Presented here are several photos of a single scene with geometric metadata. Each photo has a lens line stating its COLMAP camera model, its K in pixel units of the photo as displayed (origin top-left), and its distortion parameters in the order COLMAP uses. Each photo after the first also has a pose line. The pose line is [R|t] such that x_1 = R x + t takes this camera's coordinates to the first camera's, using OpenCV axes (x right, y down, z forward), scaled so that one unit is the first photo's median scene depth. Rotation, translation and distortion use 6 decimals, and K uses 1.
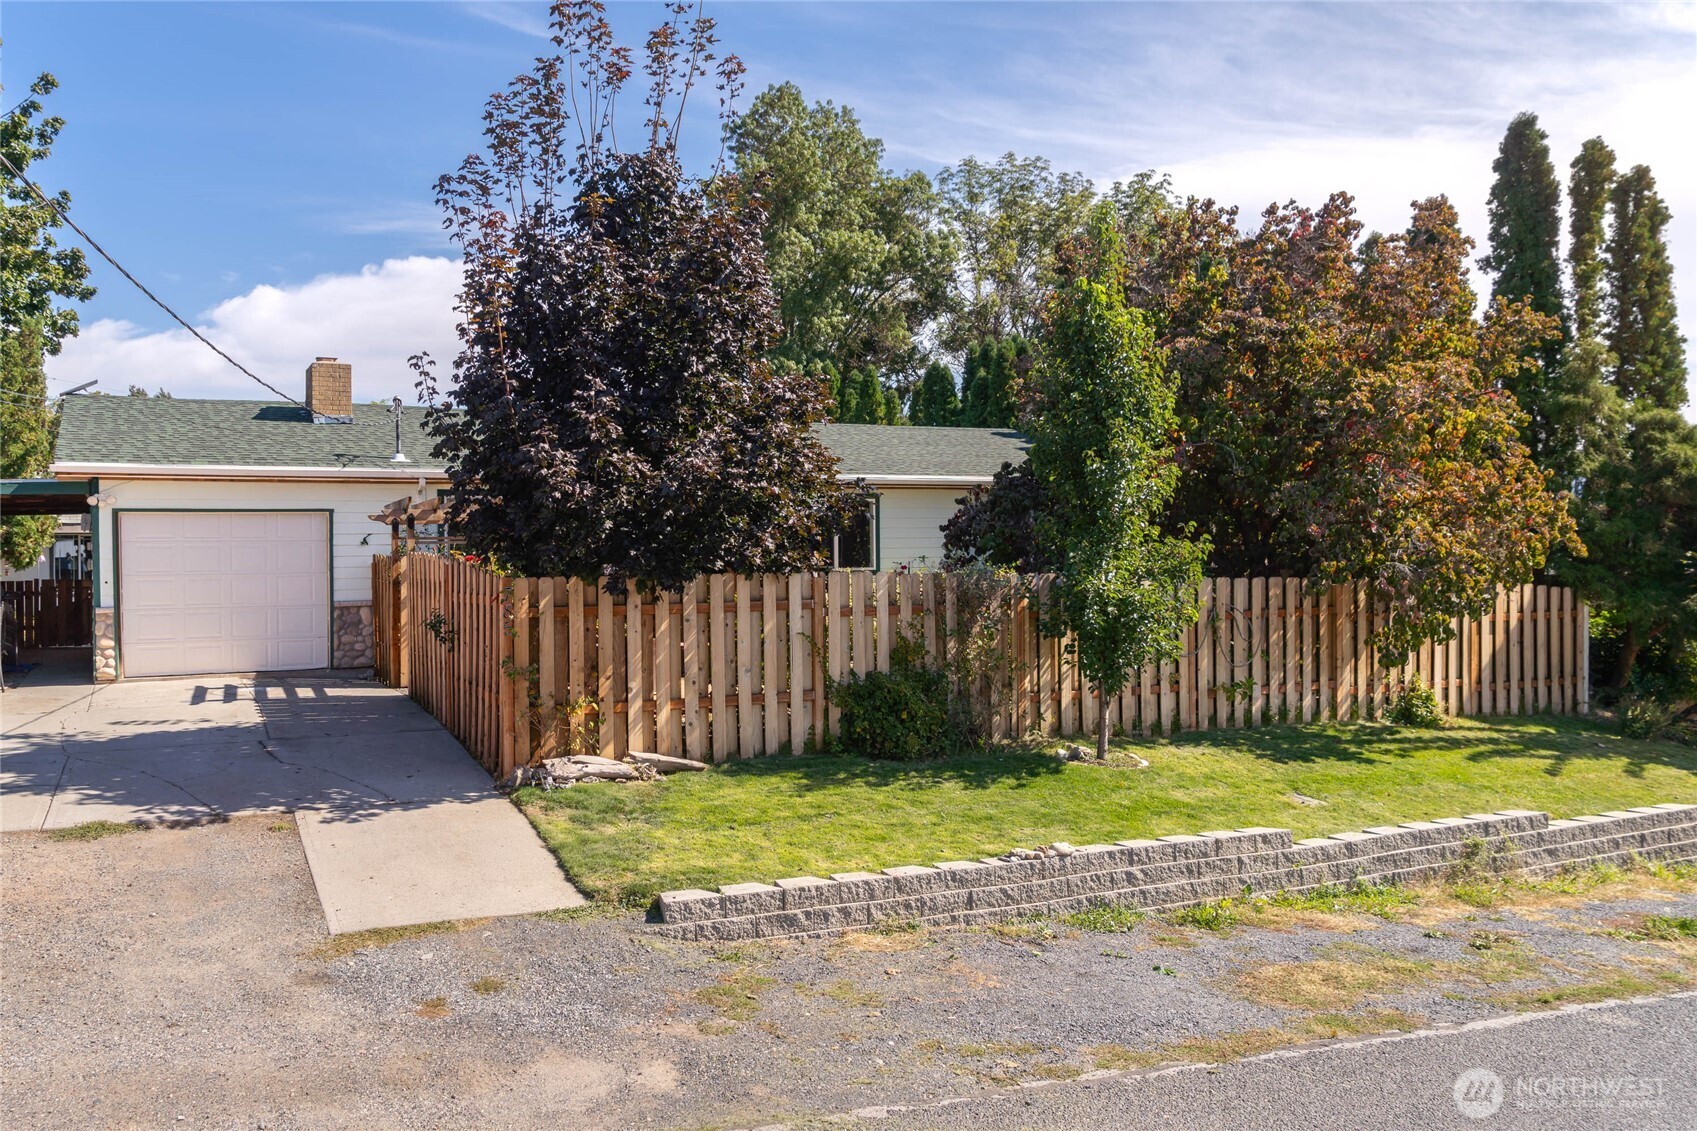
lens RADIAL K [[1231.9, 0, 847.8], [0, 1231.9, 572.1], [0, 0, 1]] dist [-0.053822, -0.002633]
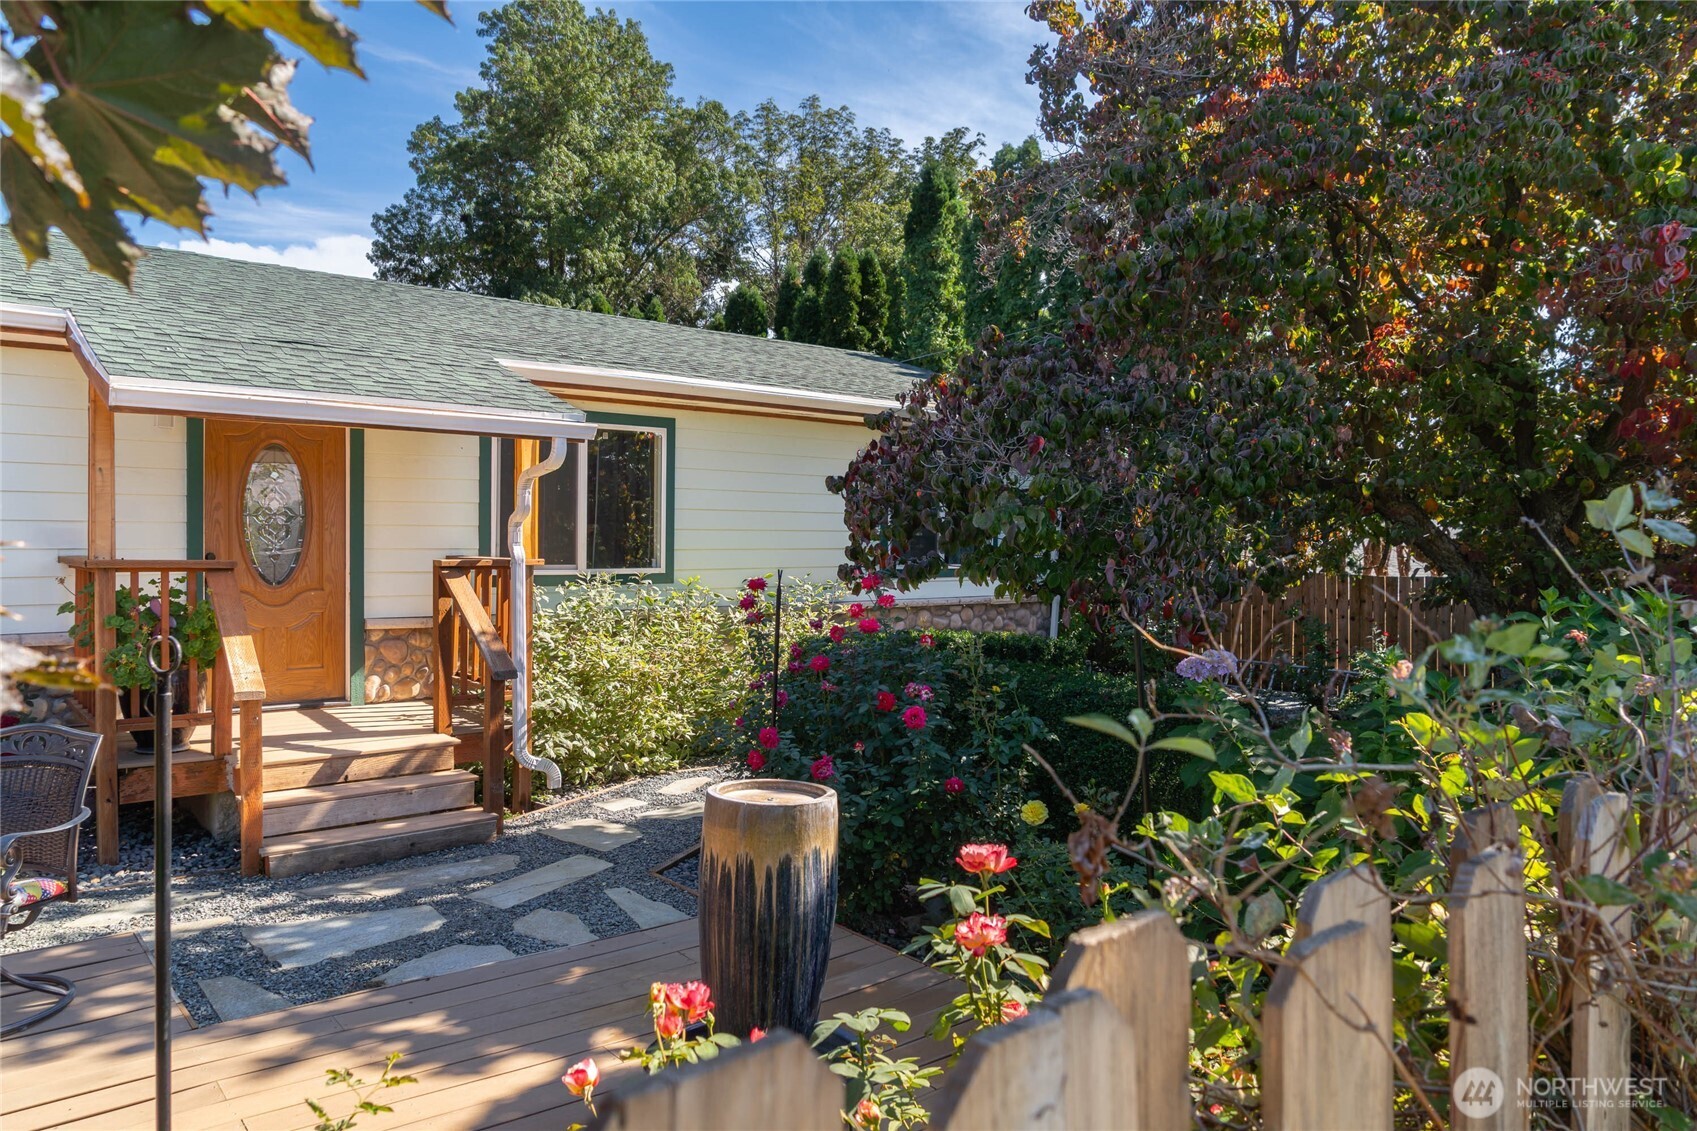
lens RADIAL K [[1126.7, 0, 850.2], [0, 1126.7, 564.5], [0, 0, 1]] dist [-0.028690, 0.014133]
pose [[0.980541, 0.018107, 0.195475, 0.002875], [-0.020168, 0.999760, 0.008555, -0.003811], [-0.195274, -0.012331, 0.980671, 0.202320]]
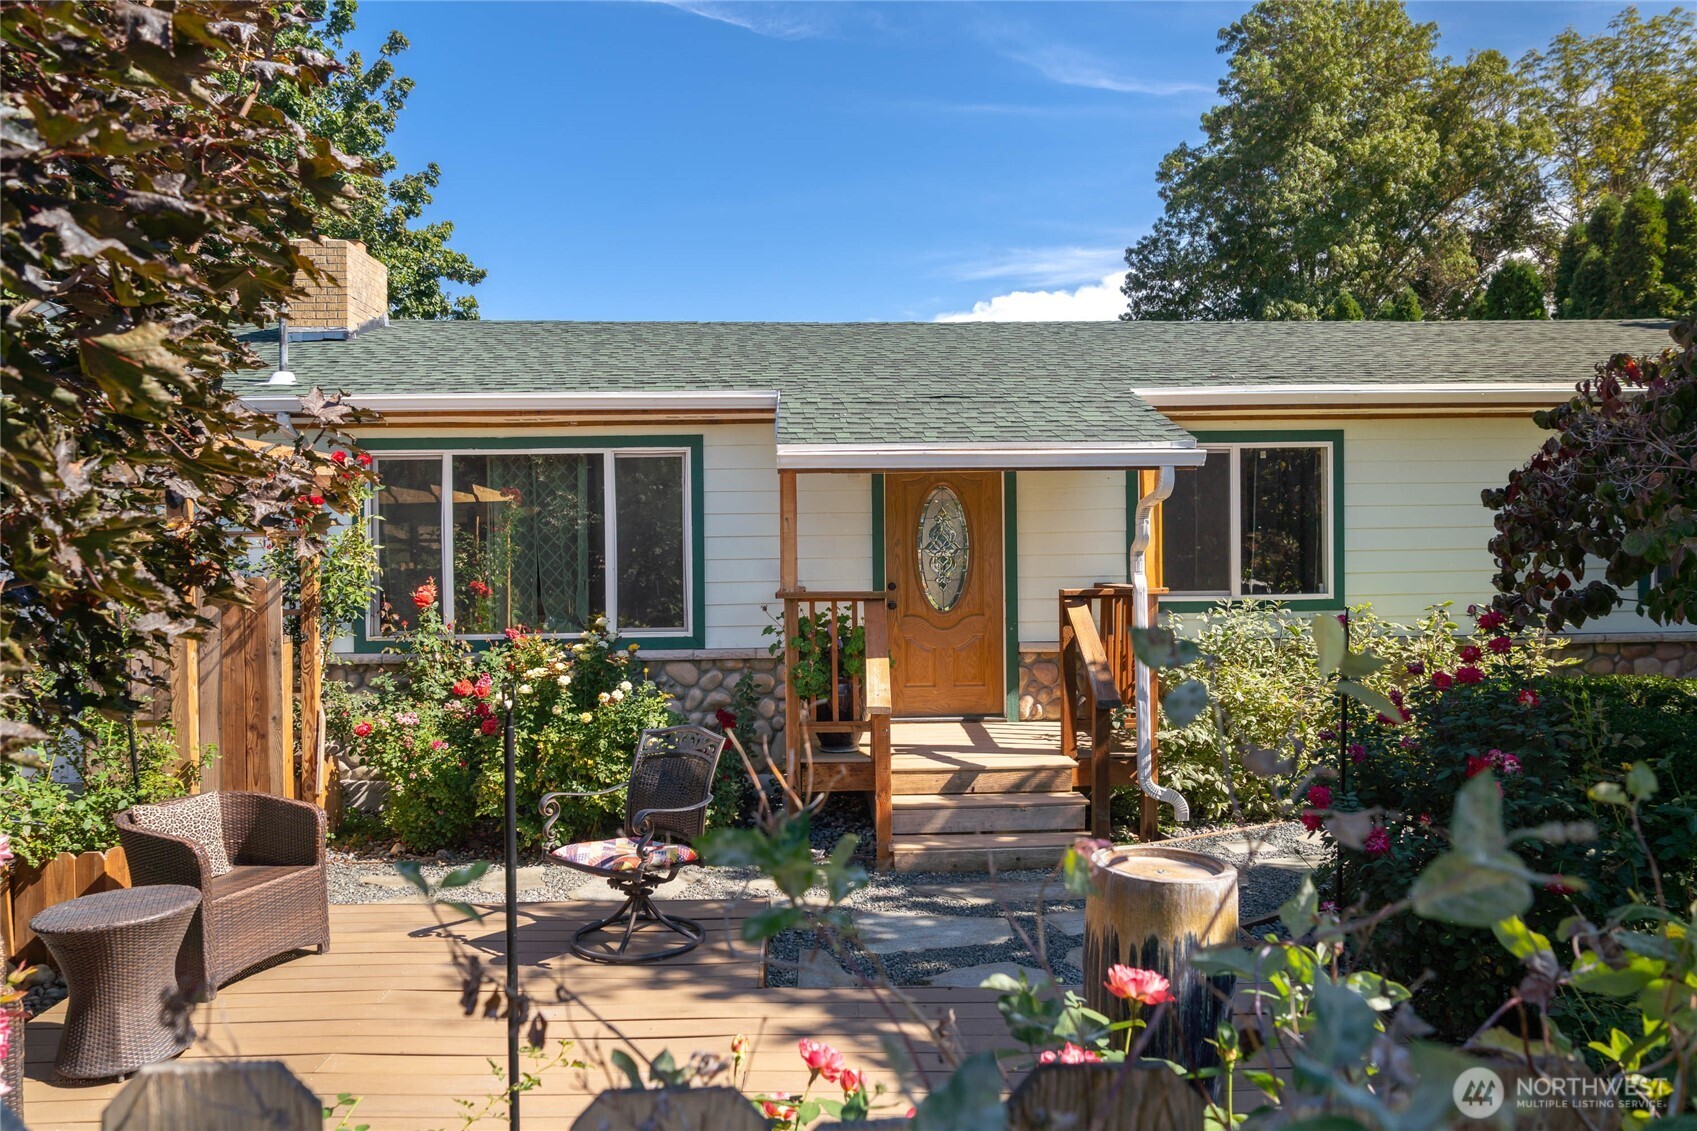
lens RADIAL K [[1126.7, 0, 842.5], [0, 1126.7, 567.3], [0, 0, 1]] dist [-0.028690, 0.014133]
pose [[0.890197, 0.007375, -0.455517, 0.018597], [-0.004638, 0.999964, 0.007125, -0.005658], [0.455553, -0.004230, 0.890199, 0.205265]]
